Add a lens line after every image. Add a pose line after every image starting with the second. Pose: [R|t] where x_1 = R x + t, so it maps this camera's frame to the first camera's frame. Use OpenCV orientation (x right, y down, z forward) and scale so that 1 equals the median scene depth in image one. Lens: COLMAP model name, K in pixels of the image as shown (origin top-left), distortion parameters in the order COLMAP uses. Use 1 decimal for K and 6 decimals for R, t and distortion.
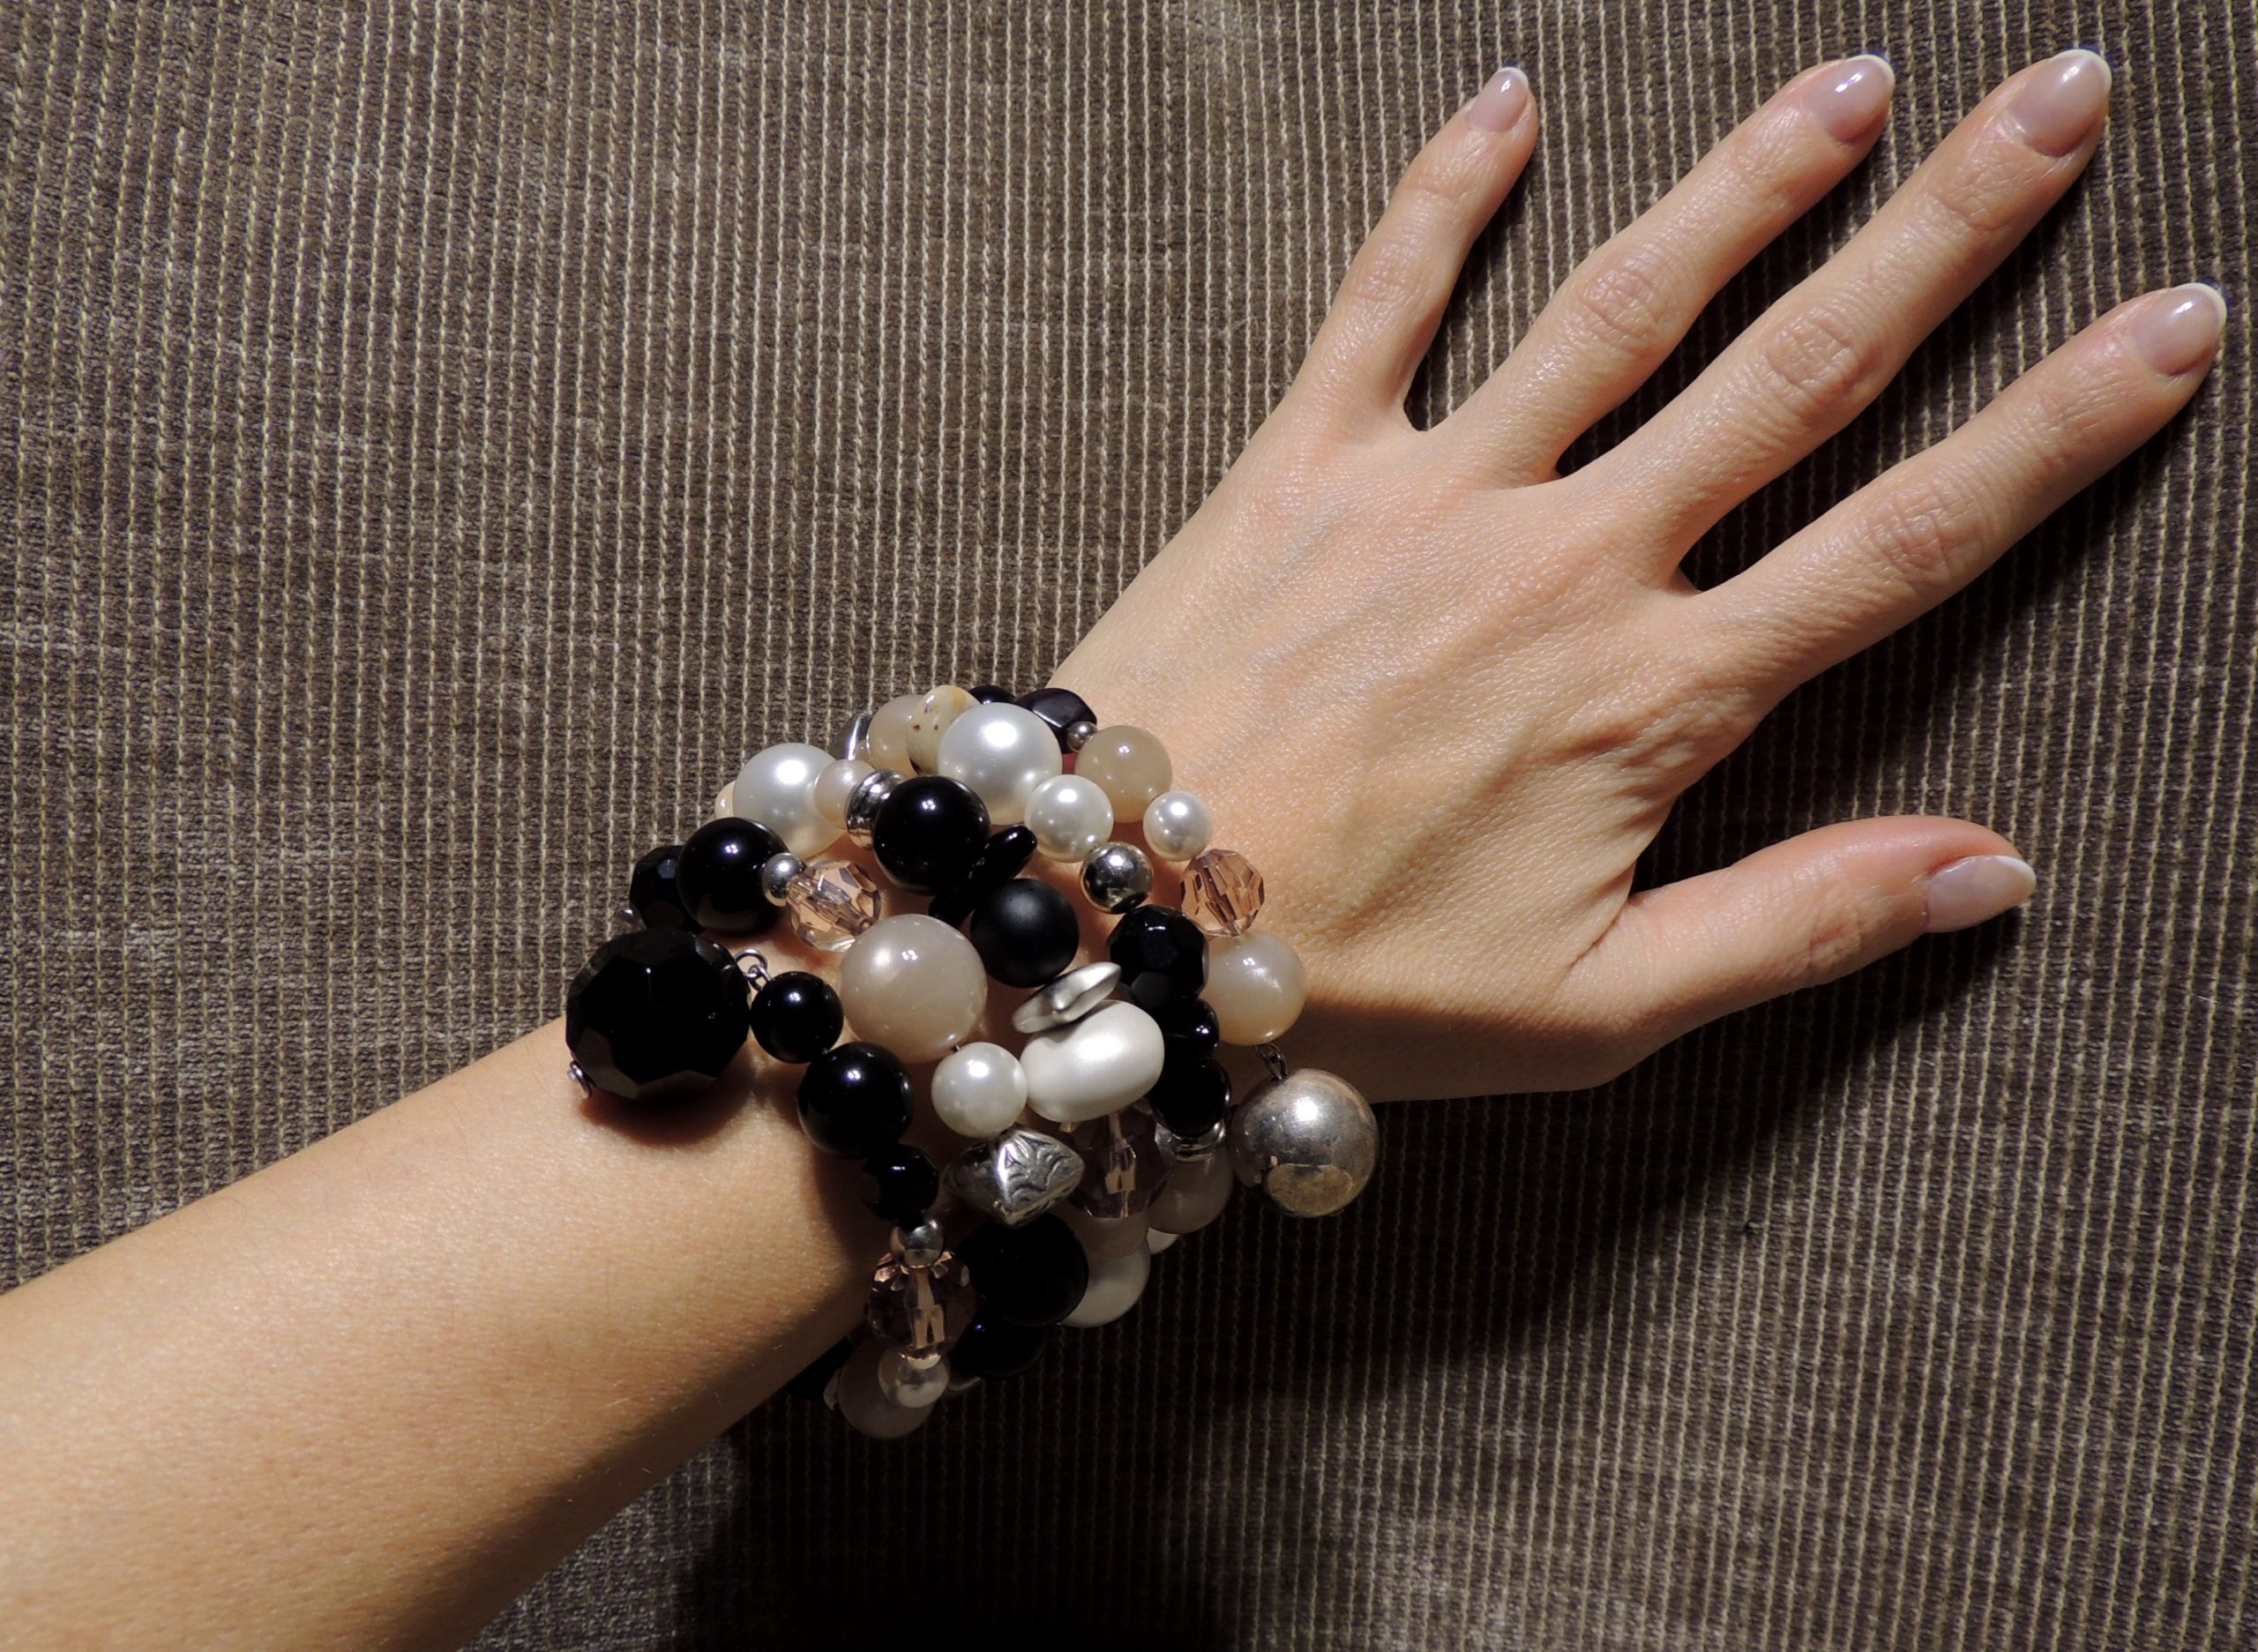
lens RADIAL K [[1682.7, 0, 1172.2], [0, 1682.7, 834.8], [0, 0, 1]] dist [-0.040061, -0.001025]
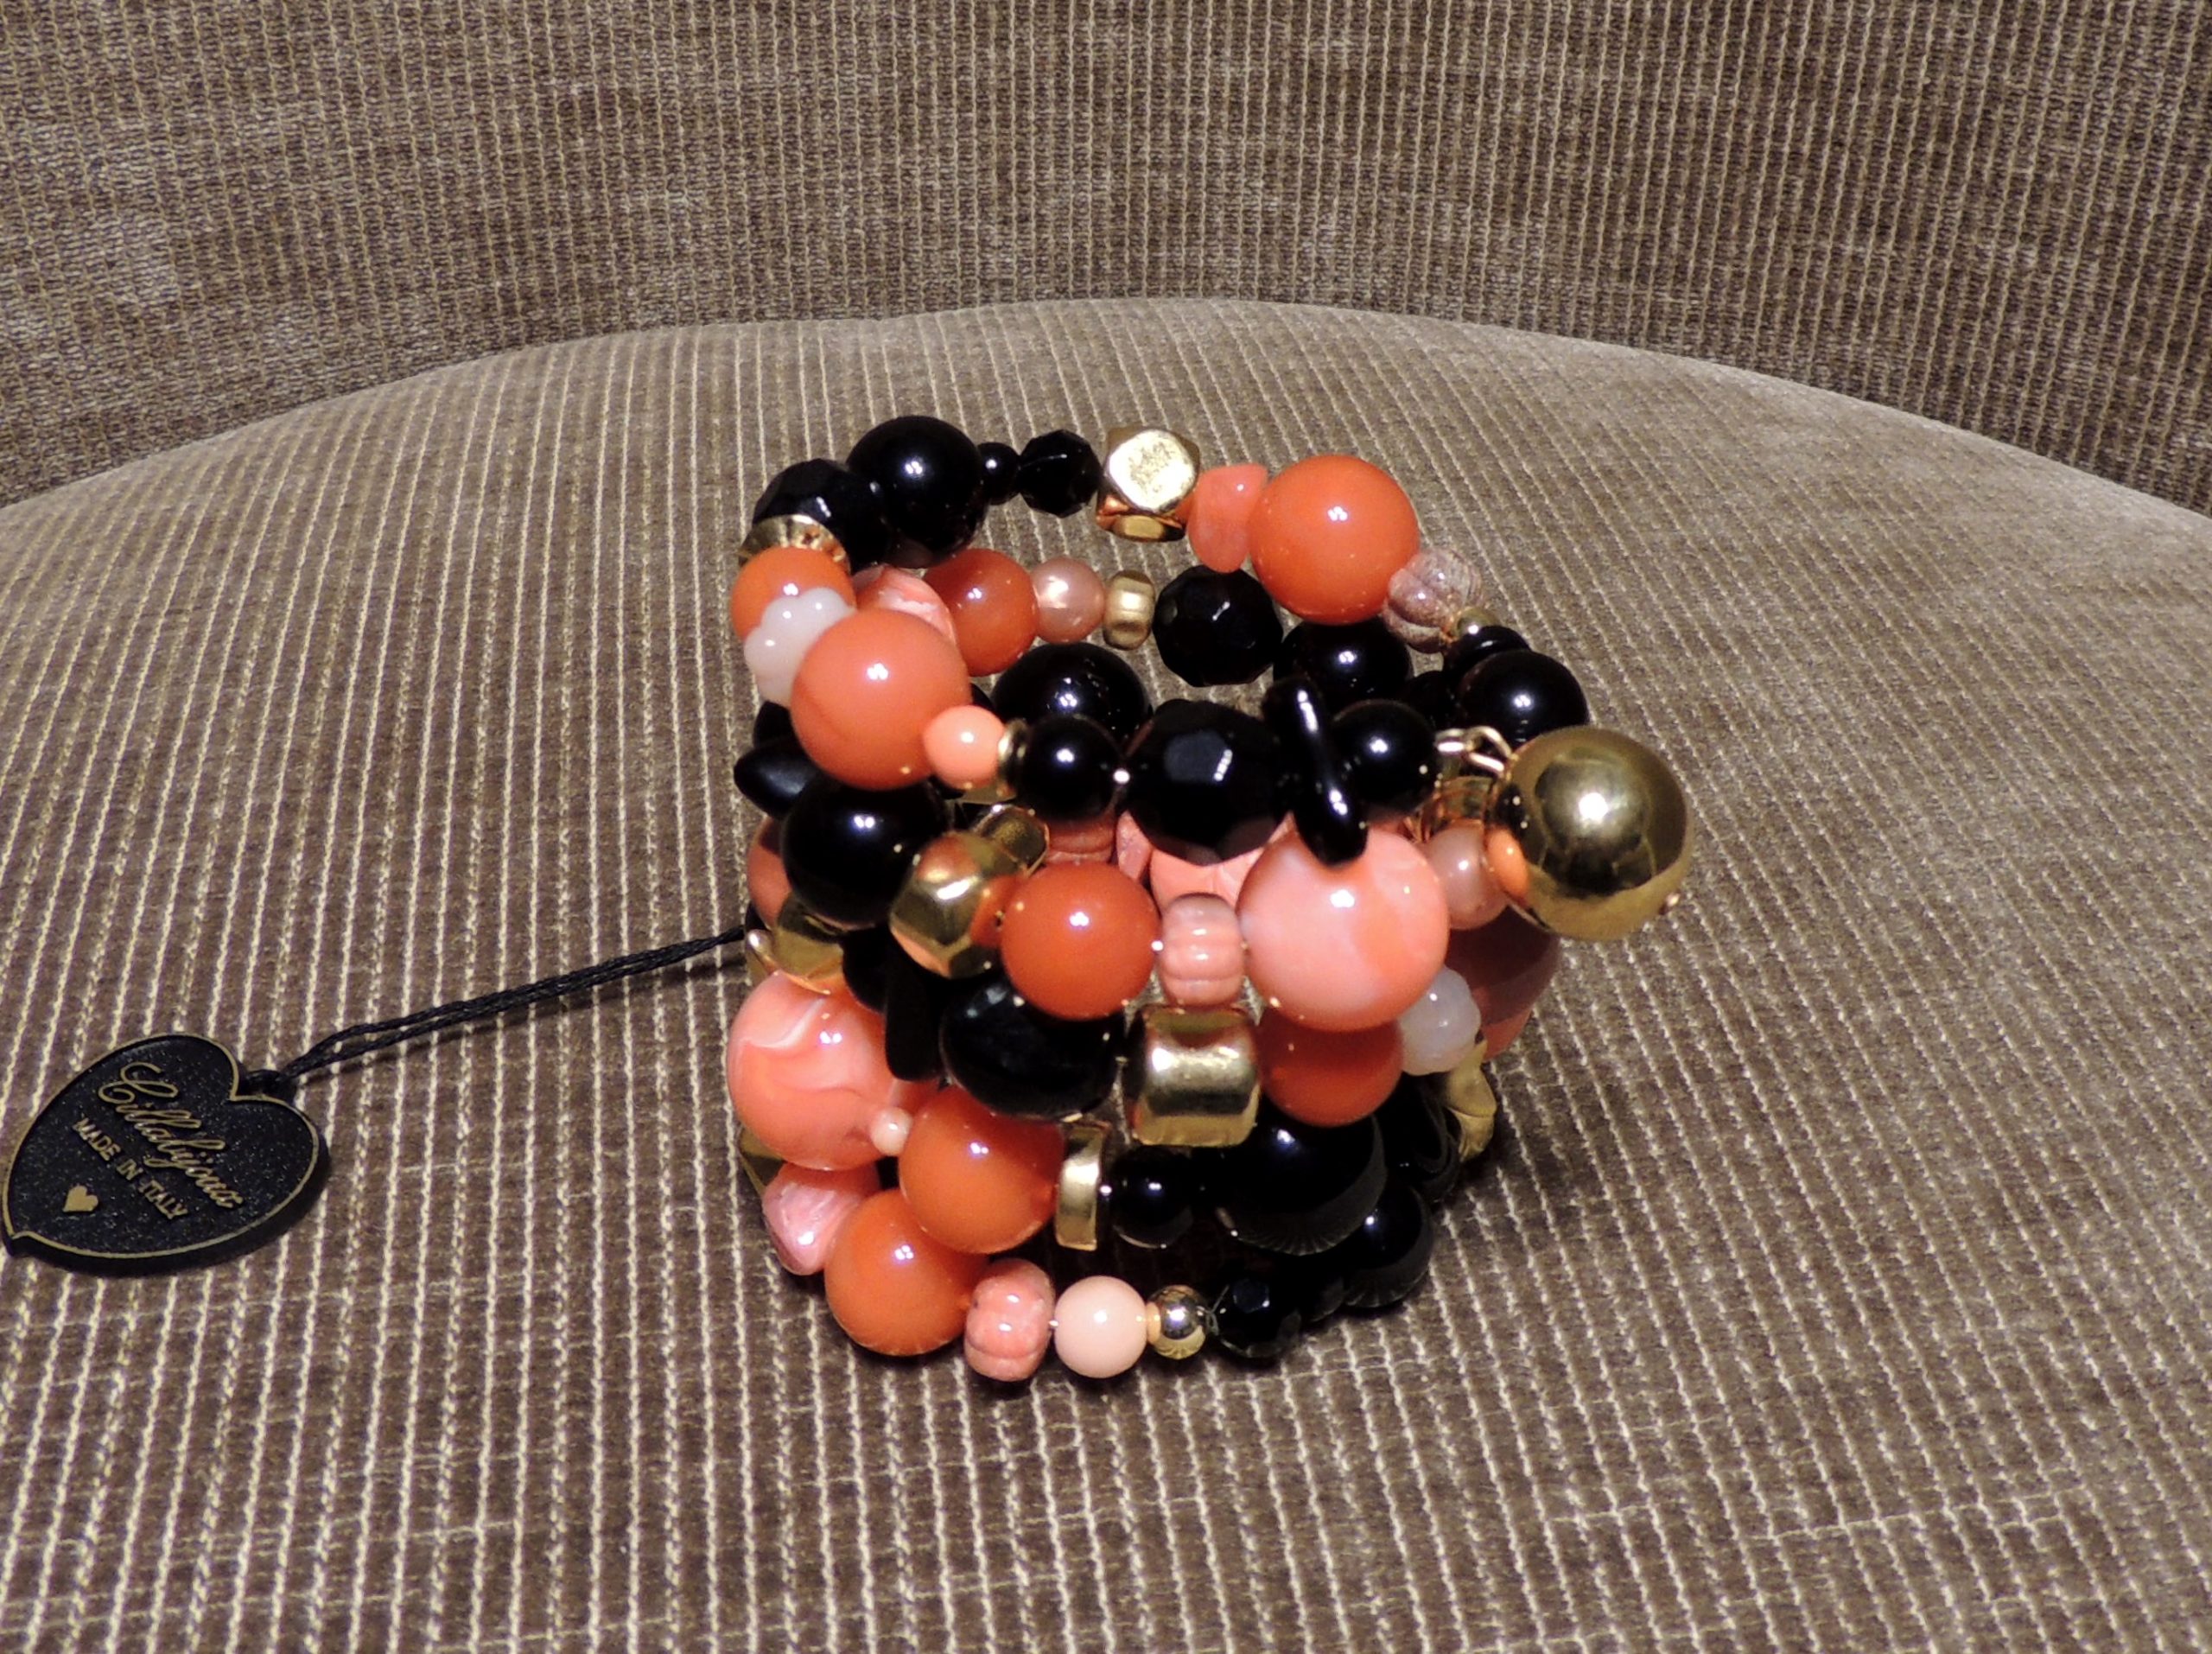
lens RADIAL K [[2660.2, 0, 1203.7], [0, 2660.2, 468.5], [0, 0, 1]] dist [-0.012927, 0.001828]
pose [[0.995322, -0.060215, 0.075550, -0.011330], [0.025206, 0.916773, 0.398612, -0.042502], [-0.093265, -0.394843, 0.914003, -0.546571]]
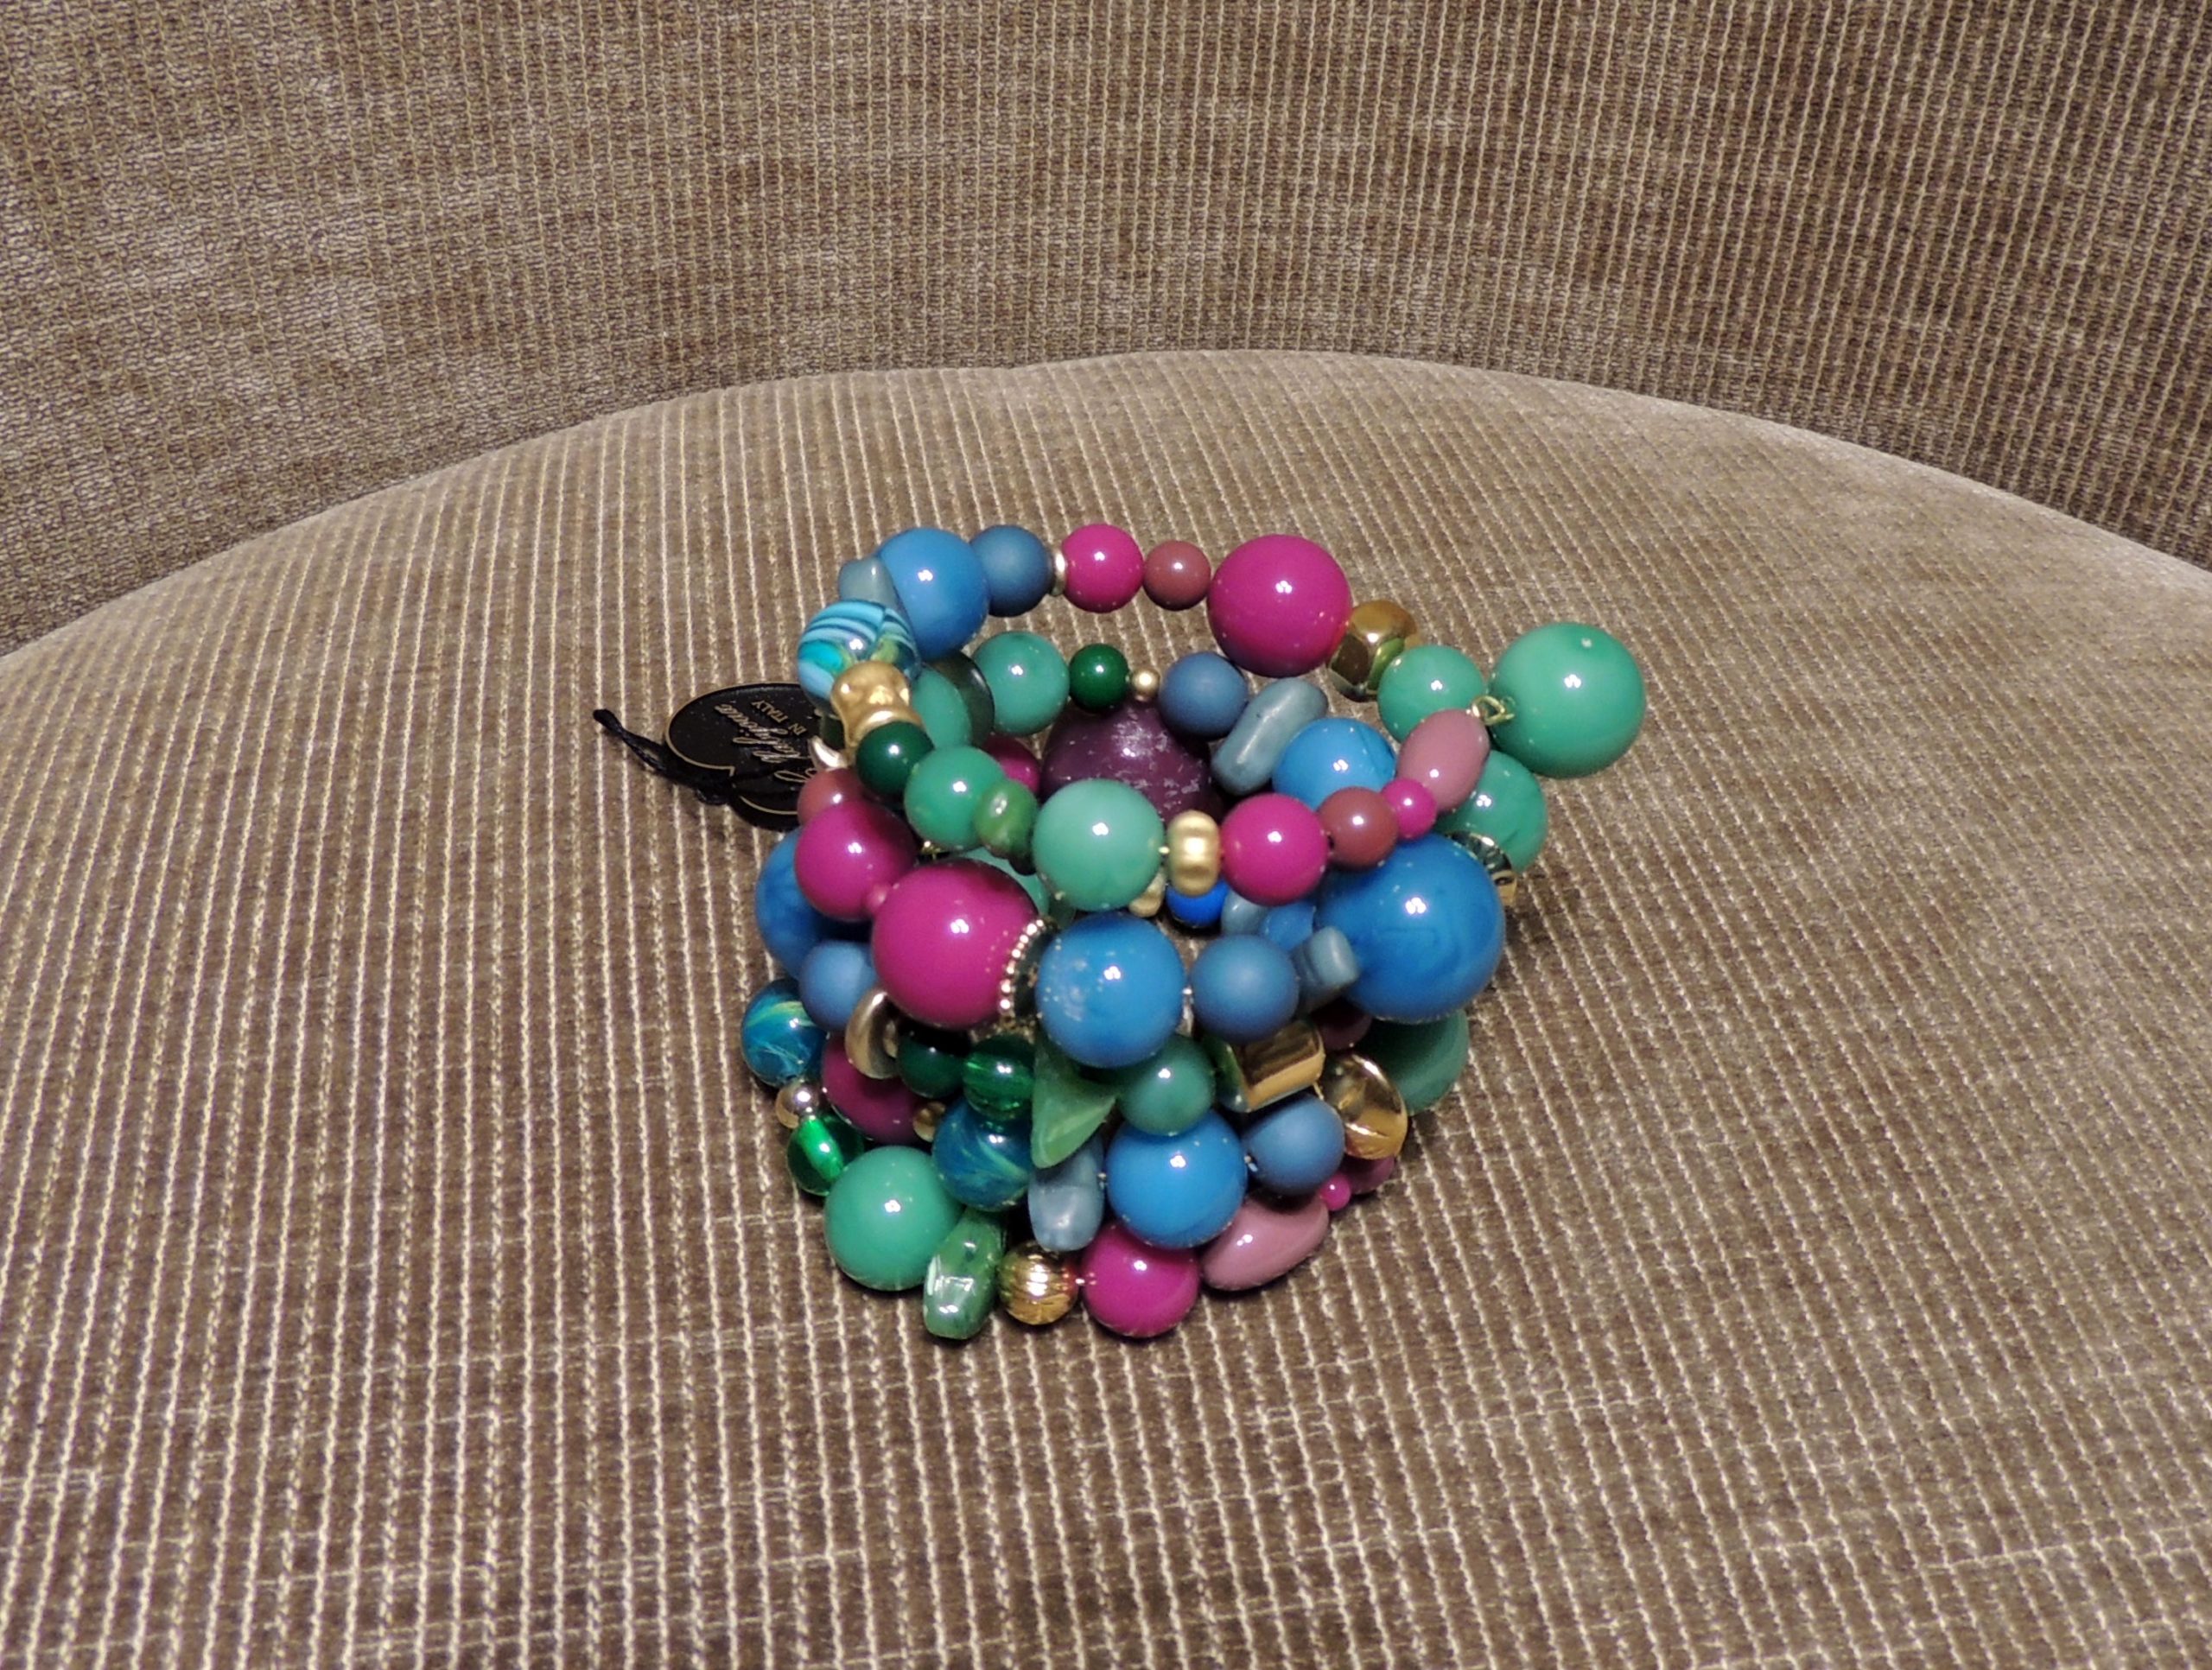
lens RADIAL K [[2459.1, 0, 1156.8], [0, 2459.1, 567.1], [0, 0, 1]] dist [-0.018387, 0.014514]
pose [[0.994702, -0.053116, 0.088020, -0.136722], [0.005342, 0.881734, 0.471717, -0.139604], [-0.102665, -0.468748, 0.877346, -0.514122]]
